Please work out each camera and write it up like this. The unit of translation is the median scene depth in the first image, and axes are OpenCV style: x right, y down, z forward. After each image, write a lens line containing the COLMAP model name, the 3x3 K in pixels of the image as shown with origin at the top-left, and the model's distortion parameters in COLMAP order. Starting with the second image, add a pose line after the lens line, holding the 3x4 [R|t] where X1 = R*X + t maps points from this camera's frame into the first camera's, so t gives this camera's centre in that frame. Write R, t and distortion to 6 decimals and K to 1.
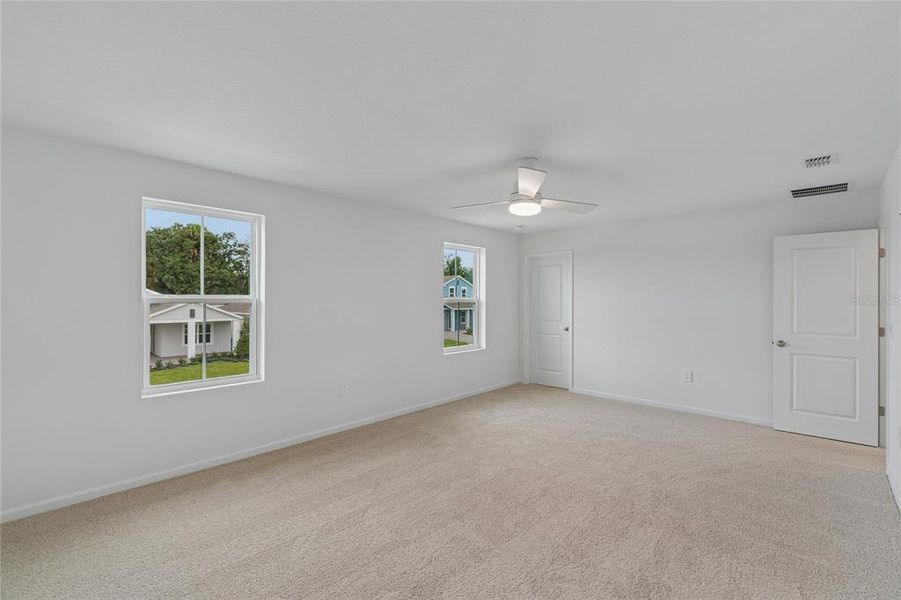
lens RADIAL K [[400.3, 0, 449.0], [0, 400.3, 304.1], [0, 0, 1]] dist [0.009291, -0.000583]
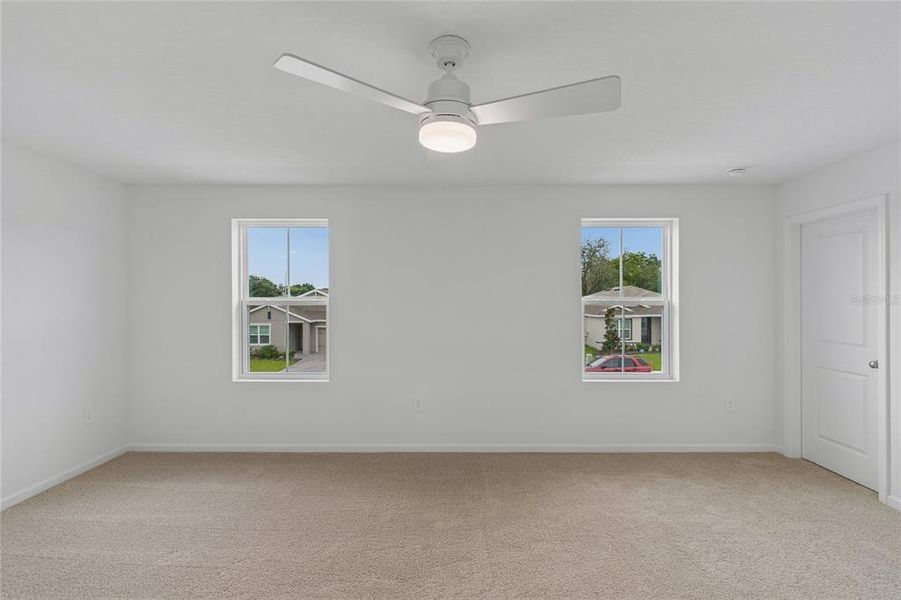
lens RADIAL K [[407.2, 0, 450.5], [0, 407.2, 300.0], [0, 0, 1]] dist [-0.000334, -0.000497]
pose [[0.680716, -0.001788, -0.732545, 0.348929], [-0.006050, 0.999949, -0.008063, -0.007207], [0.732523, 0.009920, 0.680670, 0.357830]]
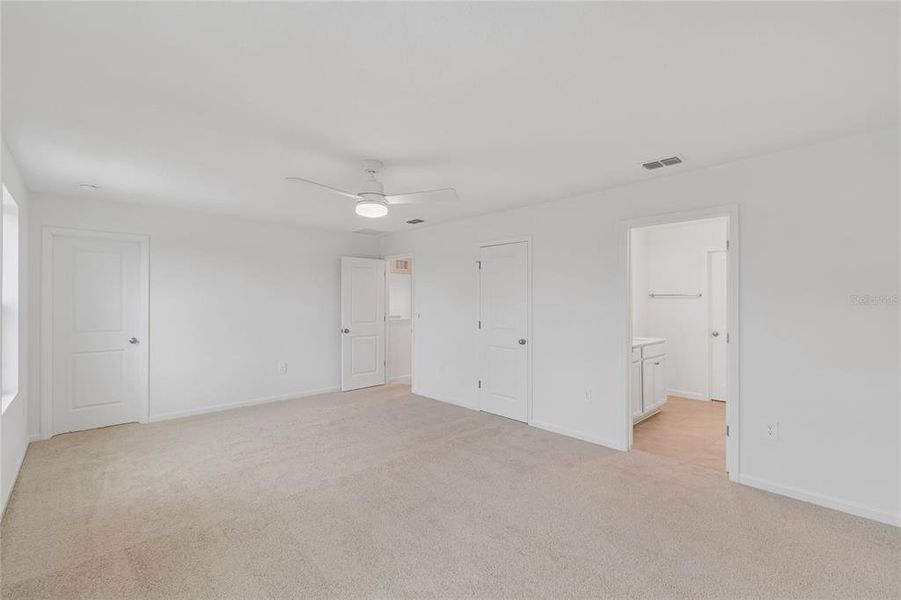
lens RADIAL K [[400.3, 0, 449.0], [0, 400.3, 304.1], [0, 0, 1]] dist [0.009291, -0.000583]
pose [[0.049656, -0.009385, 0.998722, -0.474778], [0.009306, 0.999917, 0.008933, -0.007371], [-0.998723, 0.008850, 0.049739, 0.438497]]
